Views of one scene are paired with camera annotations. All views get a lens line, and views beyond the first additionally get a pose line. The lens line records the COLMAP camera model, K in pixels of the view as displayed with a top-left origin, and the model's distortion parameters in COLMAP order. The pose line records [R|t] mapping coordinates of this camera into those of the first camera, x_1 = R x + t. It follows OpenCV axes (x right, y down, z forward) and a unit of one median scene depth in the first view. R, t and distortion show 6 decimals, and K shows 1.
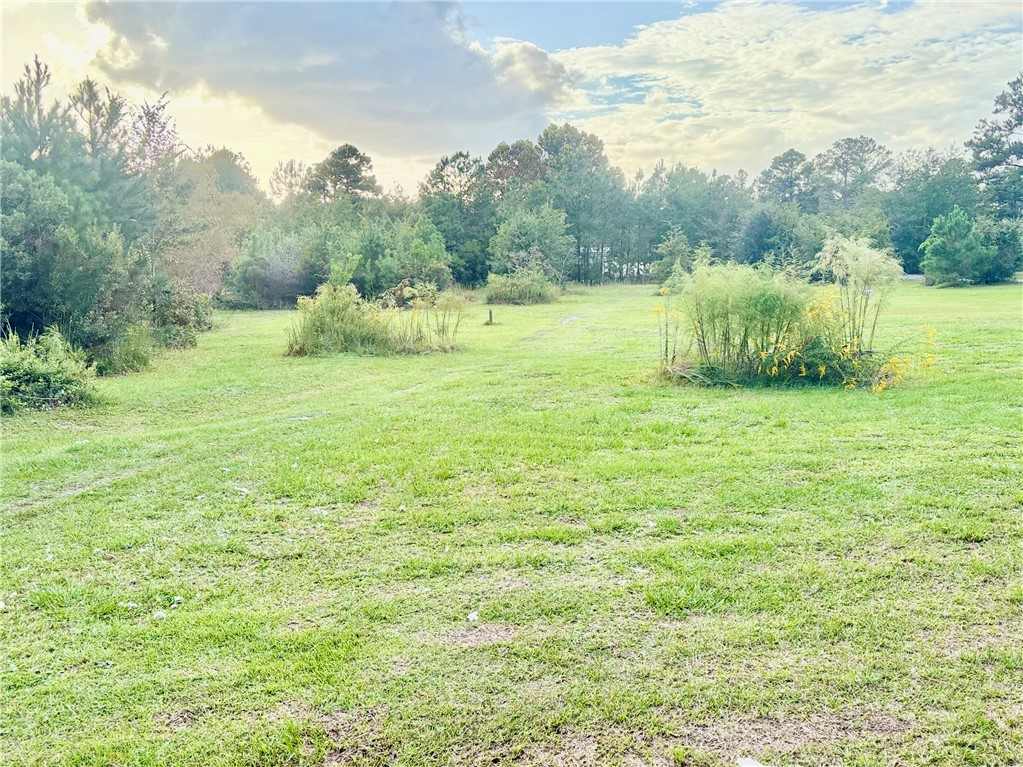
lens RADIAL K [[775.9, 0, 512.6], [0, 775.9, 388.9], [0, 0, 1]] dist [0.060983, -0.067694]
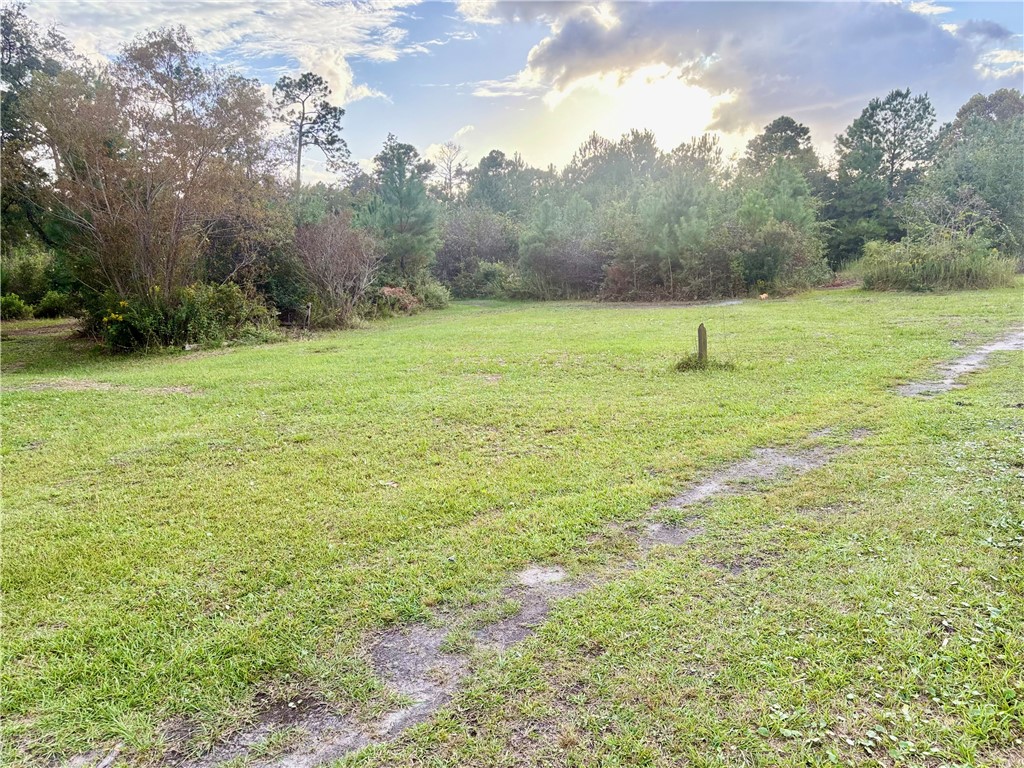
lens RADIAL K [[776.7, 0, 513.1], [0, 776.7, 389.4], [0, 0, 1]] dist [0.060983, -0.067694]
pose [[0.863417, 0.055801, -0.501396, 0.027102], [-0.044396, 0.998412, 0.034663, -0.031766], [0.502534, -0.007668, 0.864524, 0.259178]]
